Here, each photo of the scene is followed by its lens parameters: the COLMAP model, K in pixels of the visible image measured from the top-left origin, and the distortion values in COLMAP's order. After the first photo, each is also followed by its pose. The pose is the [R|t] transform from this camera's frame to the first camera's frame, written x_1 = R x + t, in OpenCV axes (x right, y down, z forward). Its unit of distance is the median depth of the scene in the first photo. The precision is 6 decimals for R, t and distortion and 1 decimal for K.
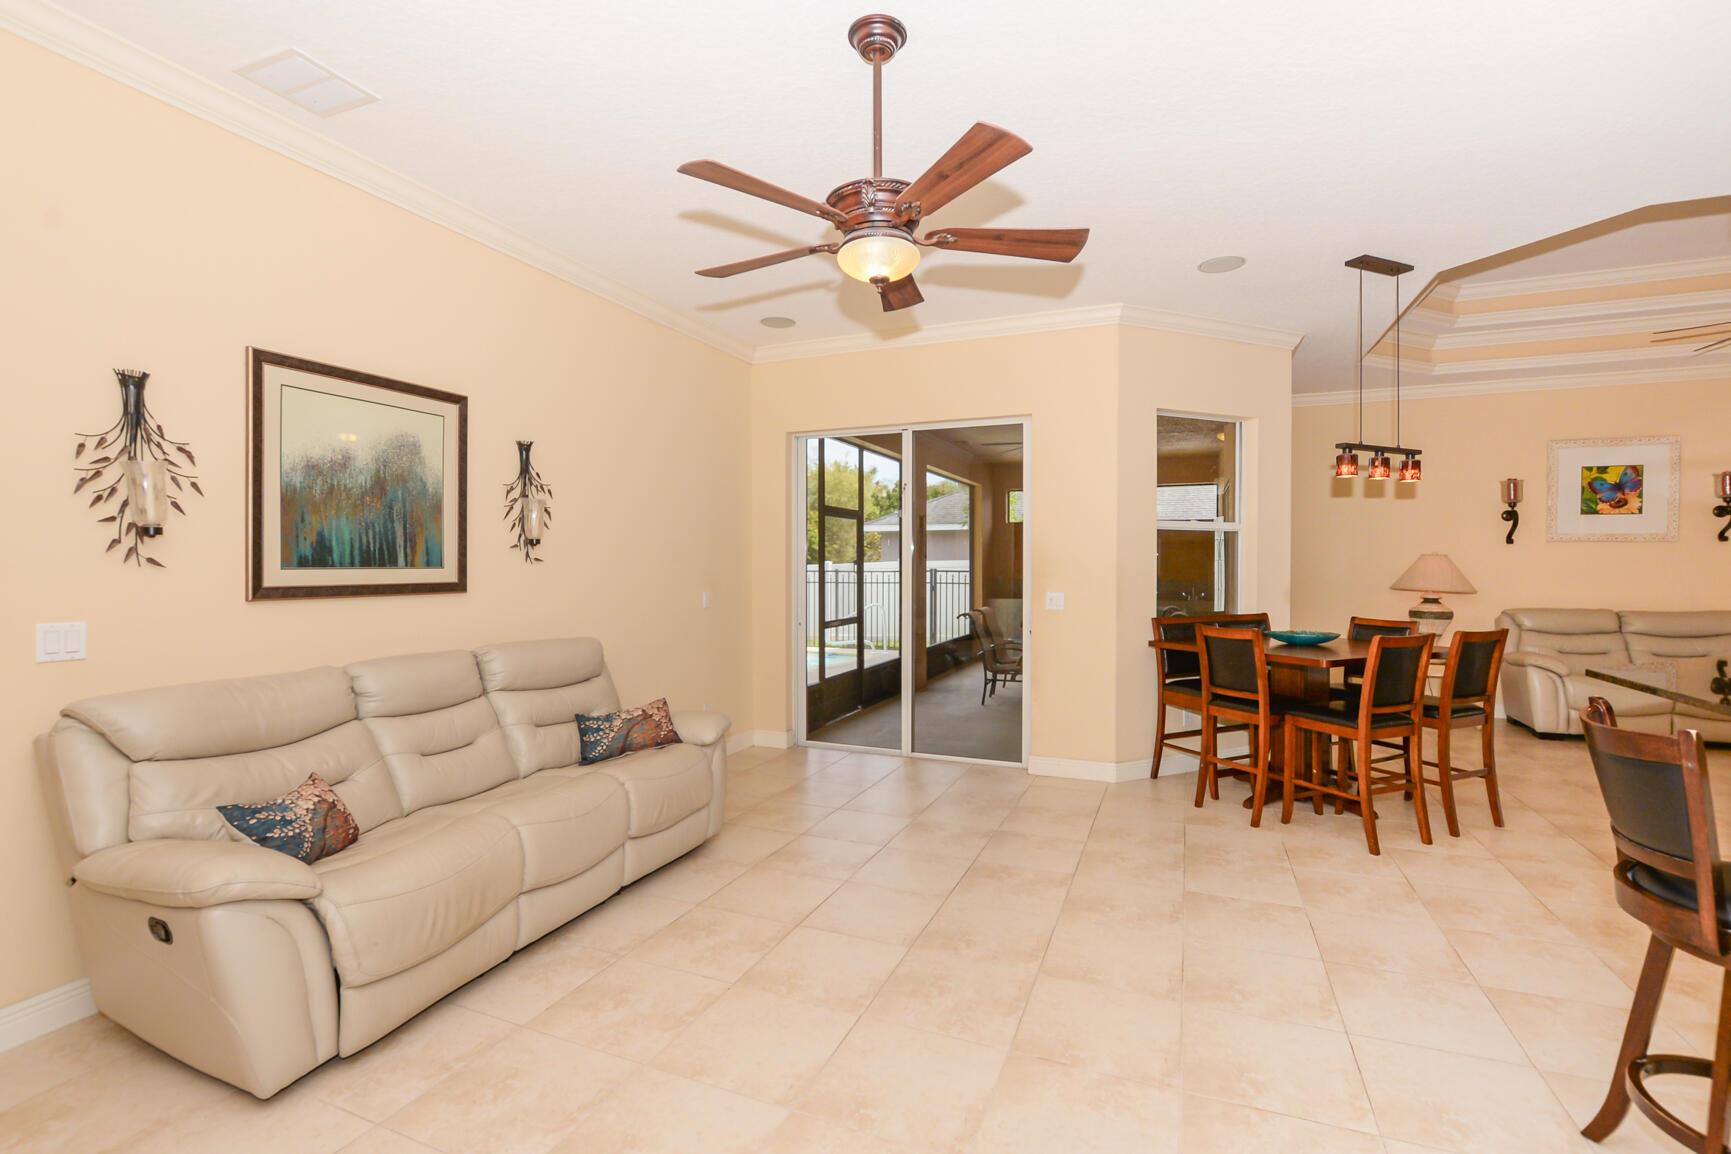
lens RADIAL K [[756.9, 0, 864.2], [0, 756.9, 571.0], [0, 0, 1]] dist [0.000759, 0.000200]
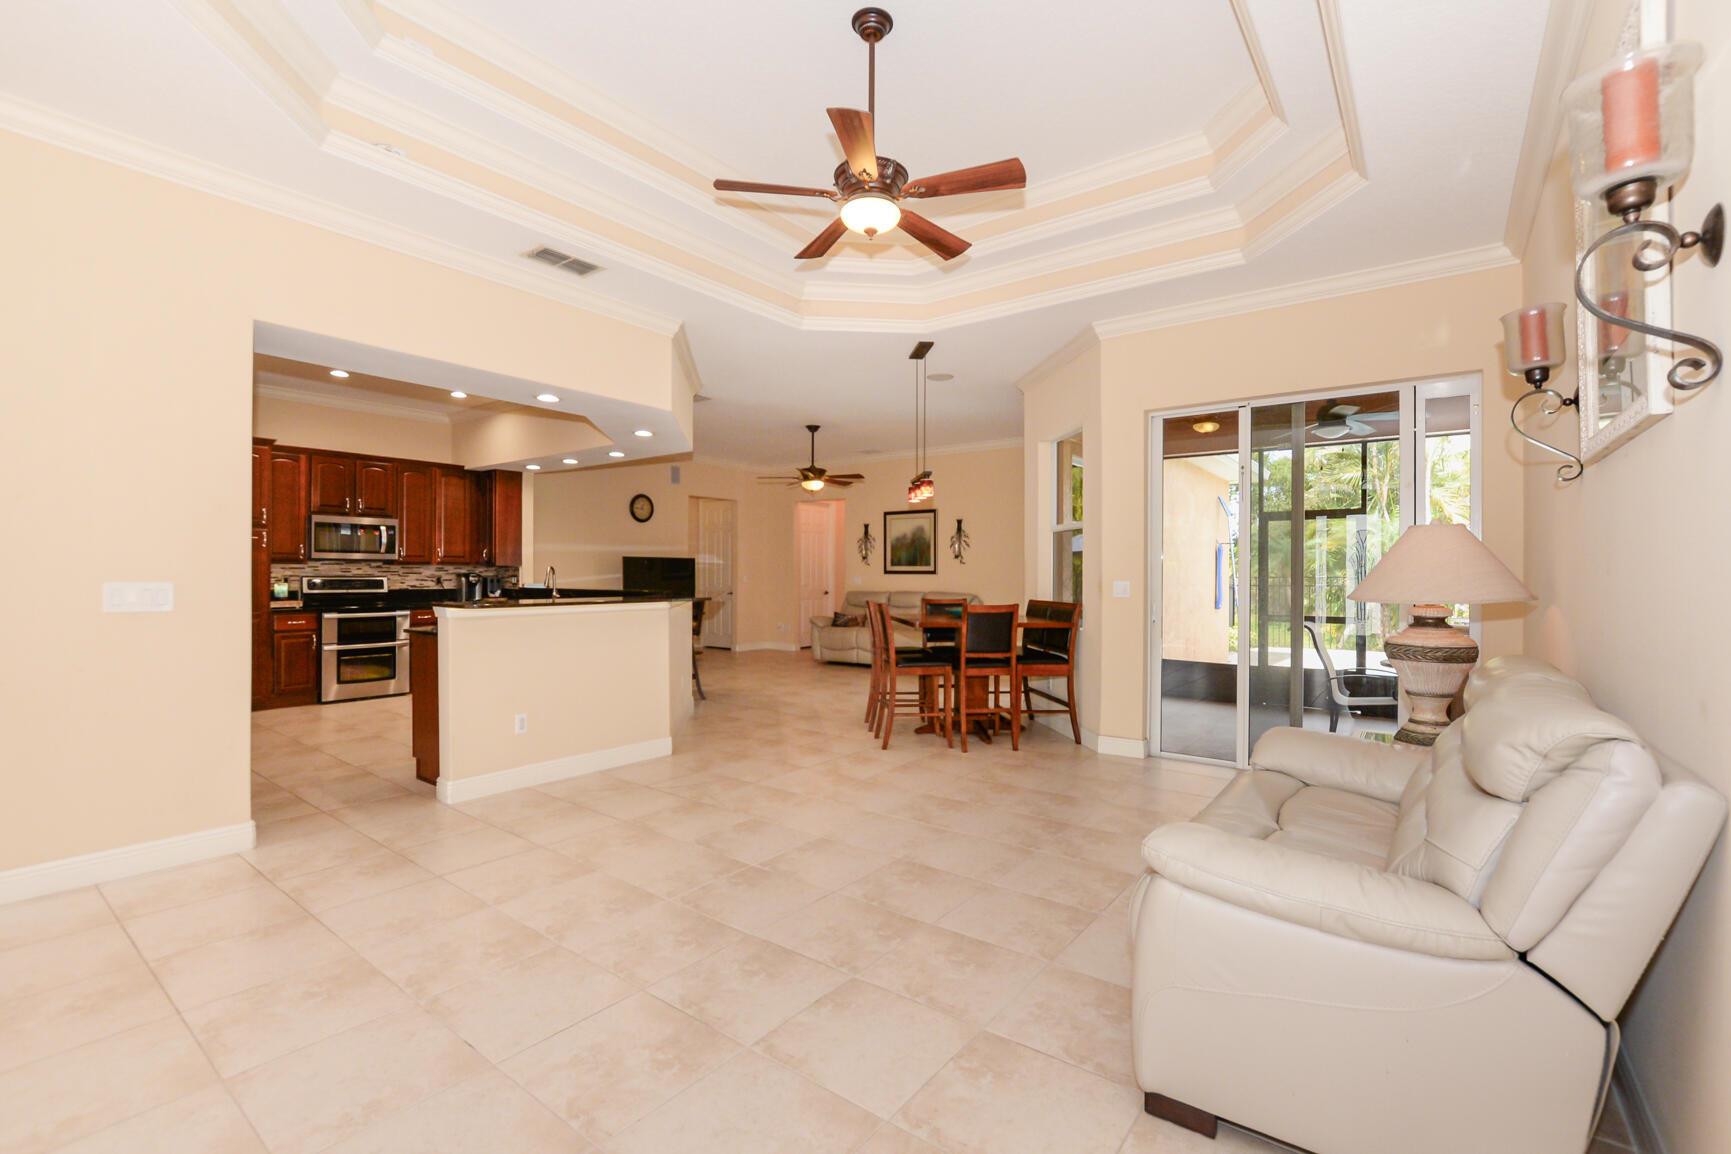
lens RADIAL K [[756.9, 0, 862.9], [0, 756.9, 570.3], [0, 0, 1]] dist [0.000759, 0.000200]
pose [[-0.228695, -0.005442, -0.973483, 2.473035], [-0.017316, 0.999849, -0.001522, 0.022566], [0.973344, 0.016509, -0.228755, 1.411900]]
